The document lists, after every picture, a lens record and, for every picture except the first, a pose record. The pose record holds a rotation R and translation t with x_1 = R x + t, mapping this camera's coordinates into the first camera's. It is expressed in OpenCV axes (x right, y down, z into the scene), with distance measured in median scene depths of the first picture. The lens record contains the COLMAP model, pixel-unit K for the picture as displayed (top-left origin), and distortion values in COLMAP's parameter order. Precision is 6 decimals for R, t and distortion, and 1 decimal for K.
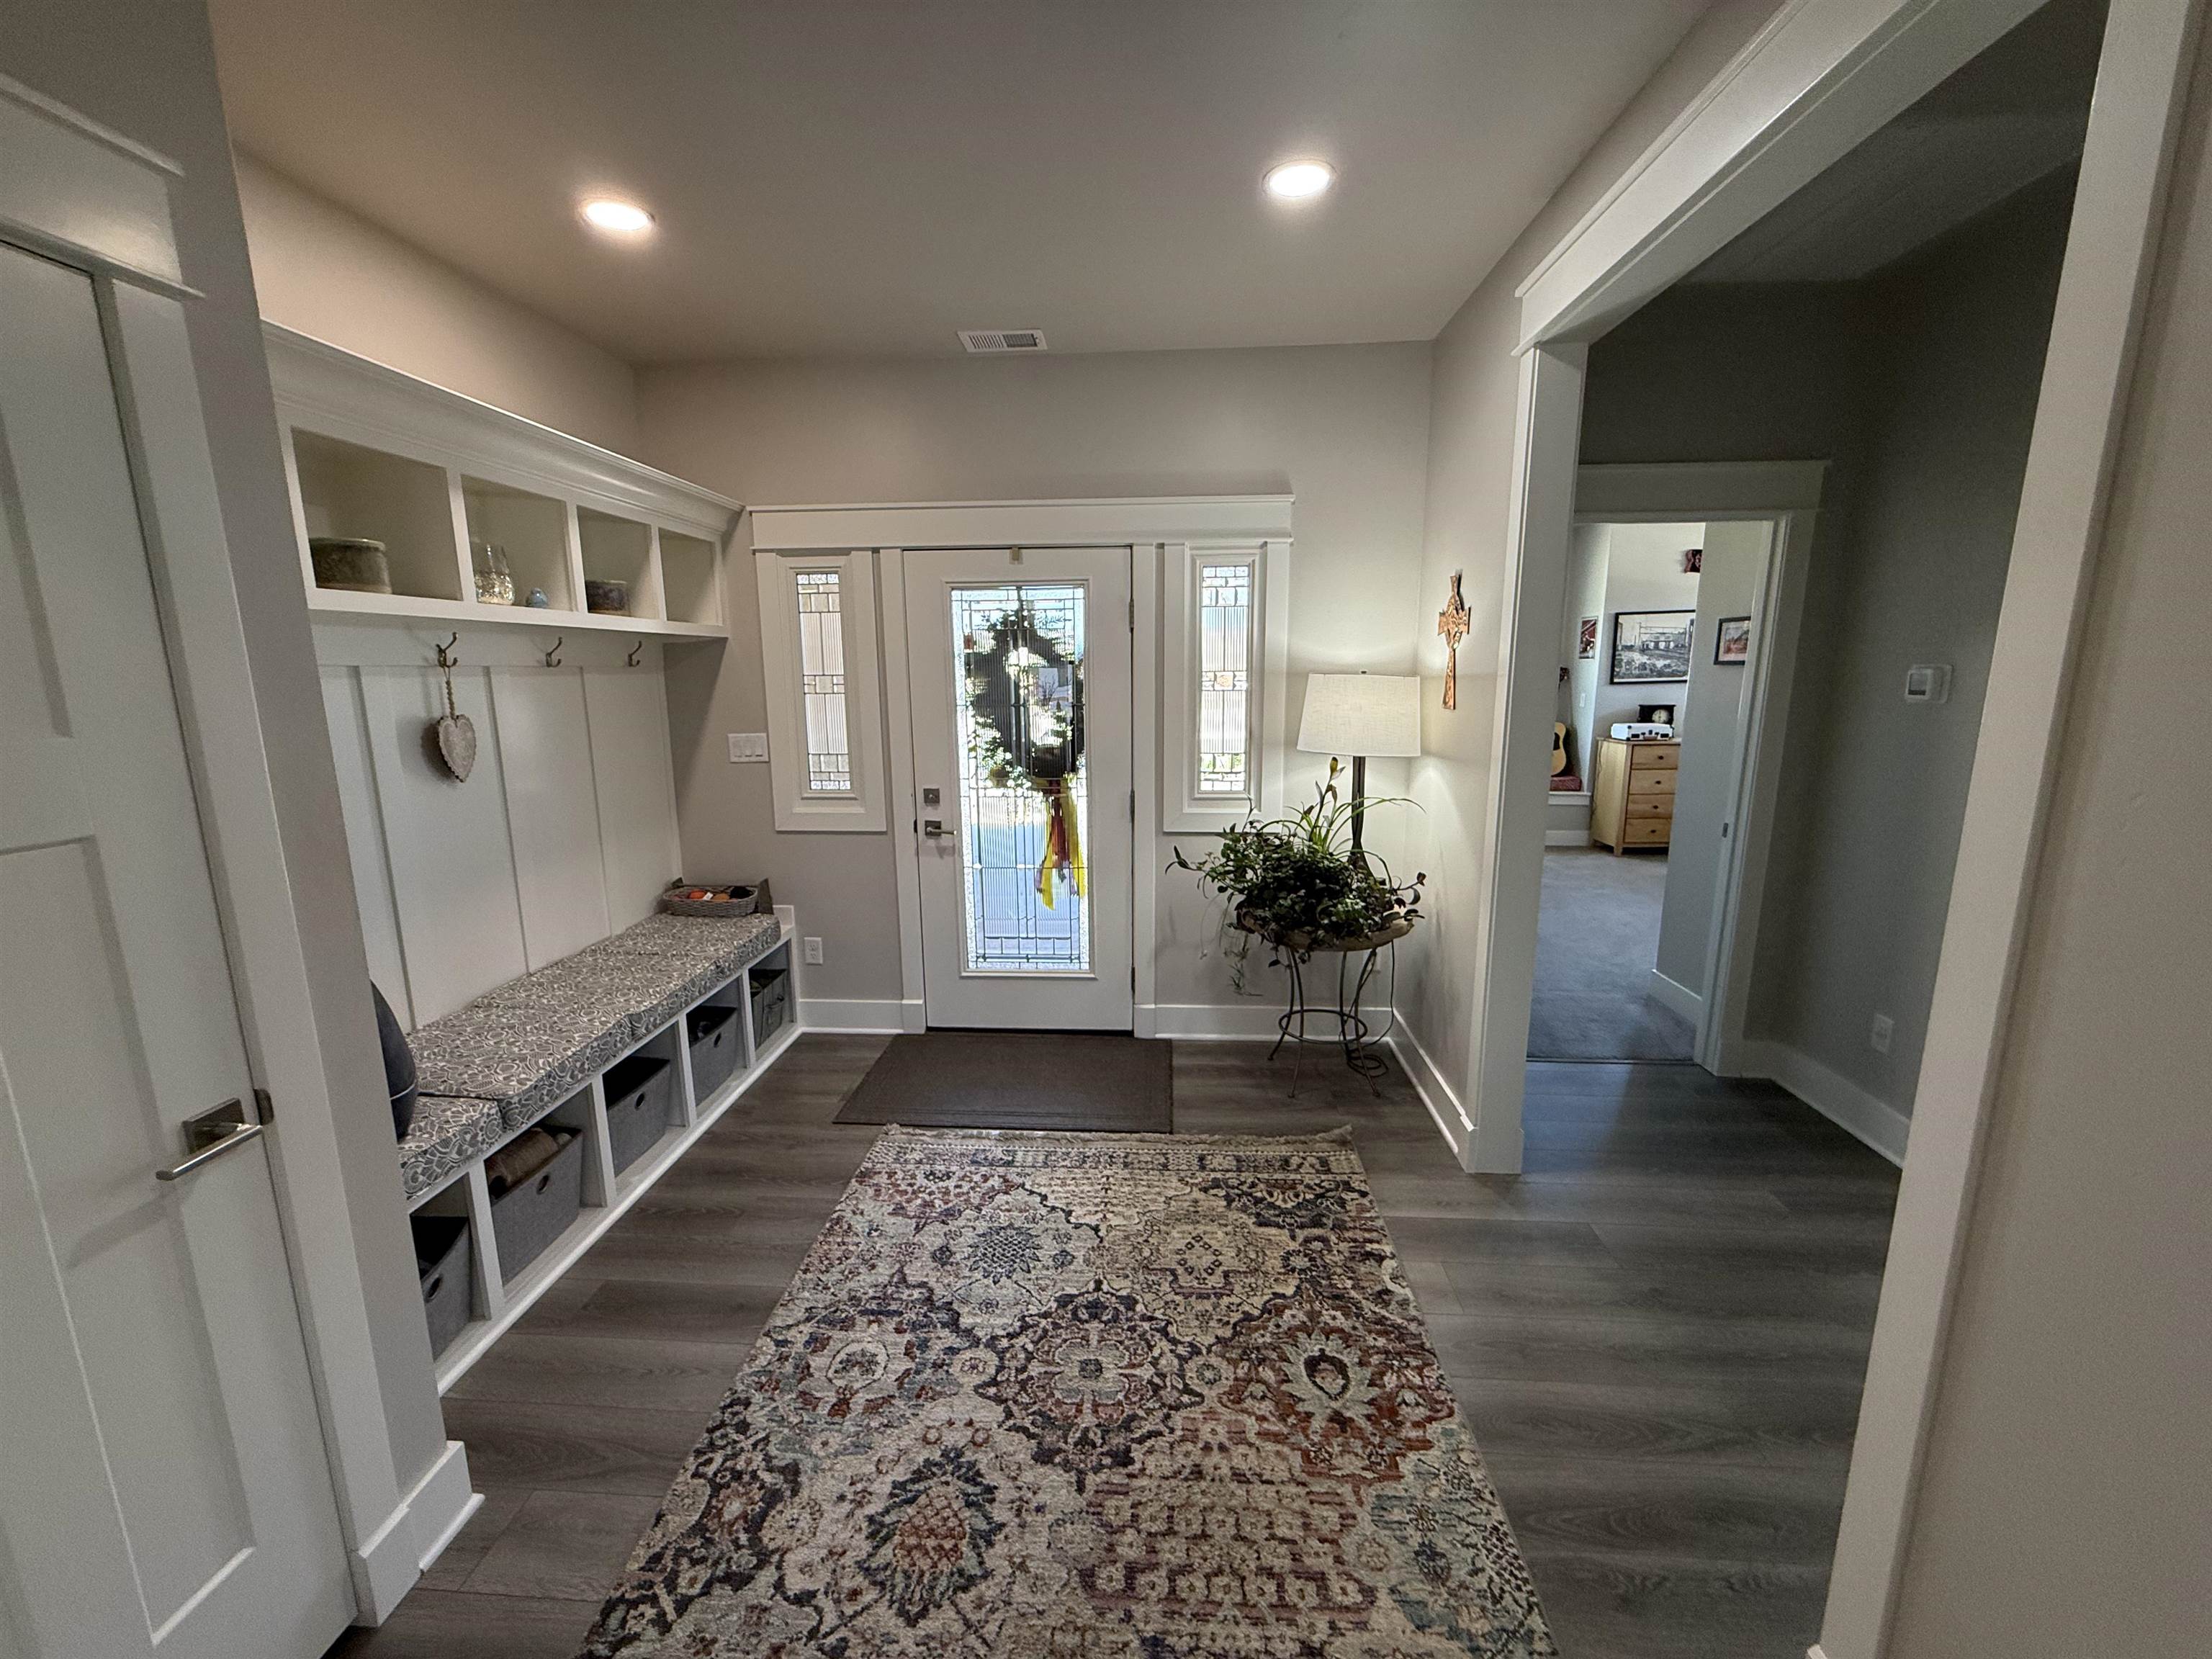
lens RADIAL K [[884.3, 0, 1106.3], [0, 884.3, 839.2], [0, 0, 1]] dist [0.001495, 0.000477]
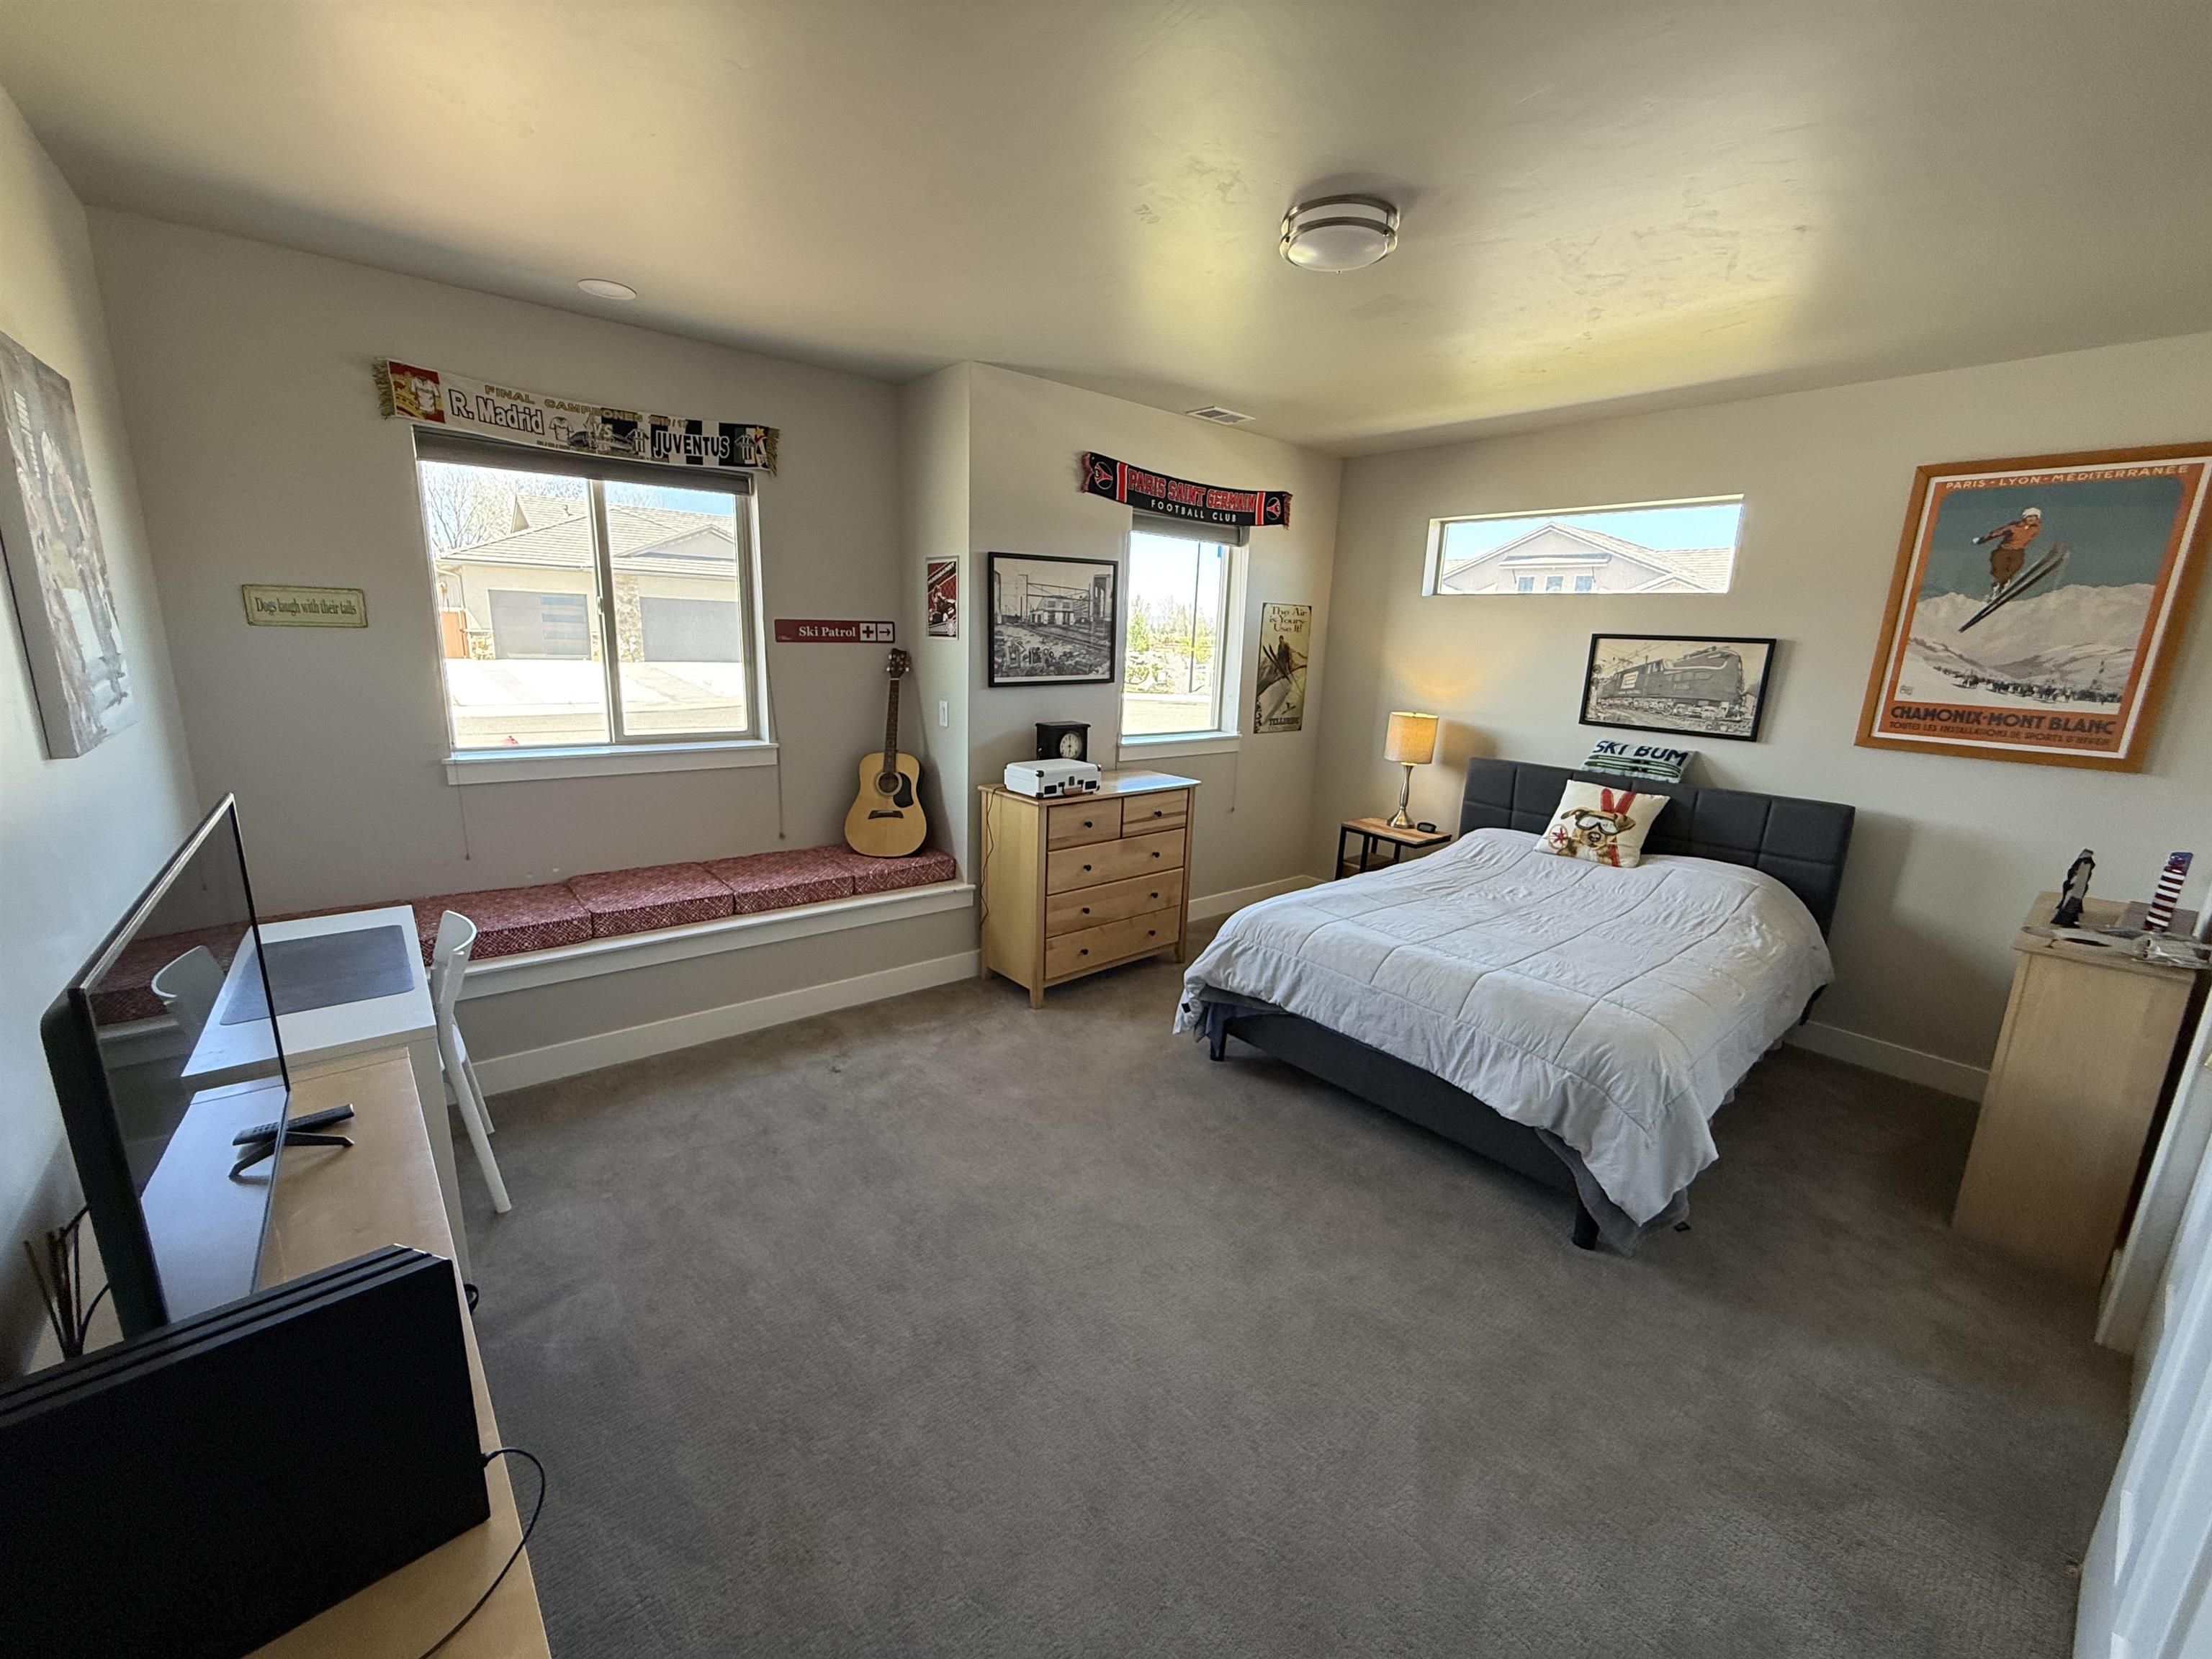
lens RADIAL K [[884.3, 0, 1098.9], [0, 884.3, 840.0], [0, 0, 1]] dist [0.001495, 0.000477]
pose [[0.717242, -0.122937, 0.685894, 0.240345], [0.089042, 0.992414, 0.084766, -0.124104], [-0.691112, 0.000276, 0.722748, 0.572642]]
